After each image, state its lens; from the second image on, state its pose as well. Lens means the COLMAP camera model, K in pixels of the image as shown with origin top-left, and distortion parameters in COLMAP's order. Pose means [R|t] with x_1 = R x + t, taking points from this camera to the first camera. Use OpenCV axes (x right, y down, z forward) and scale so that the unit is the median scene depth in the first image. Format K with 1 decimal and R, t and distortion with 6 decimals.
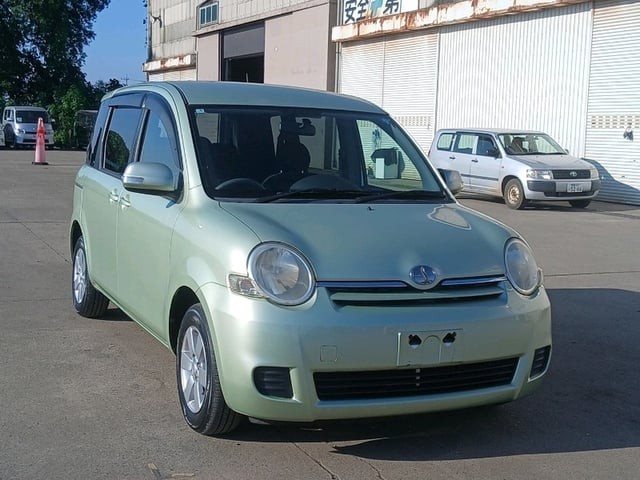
lens RADIAL K [[954.5, 0, 320.0], [0, 954.5, 240.0], [0, 0, 1]] dist [0.332982, -0.001081]
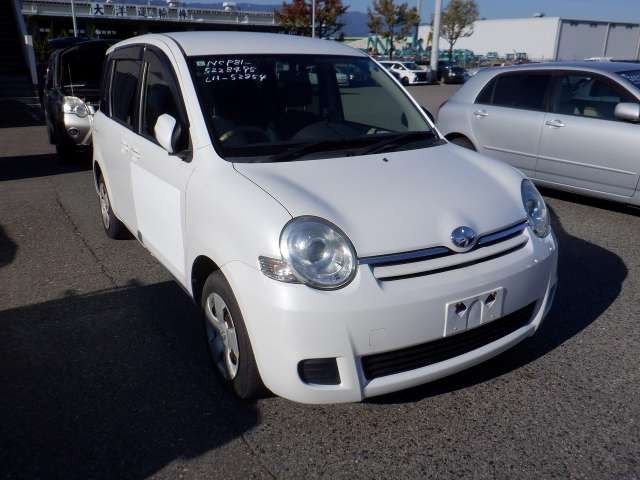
lens RADIAL K [[538.2, 0, 320.0], [0, 538.2, 240.0], [0, 0, 1]] dist [-0.002203, -0.000210]
pose [[0.991894, -0.072895, 0.104079, -0.088979], [0.050201, 0.977258, 0.206026, -0.078080], [-0.116731, -0.199131, 0.972996, 0.508600]]
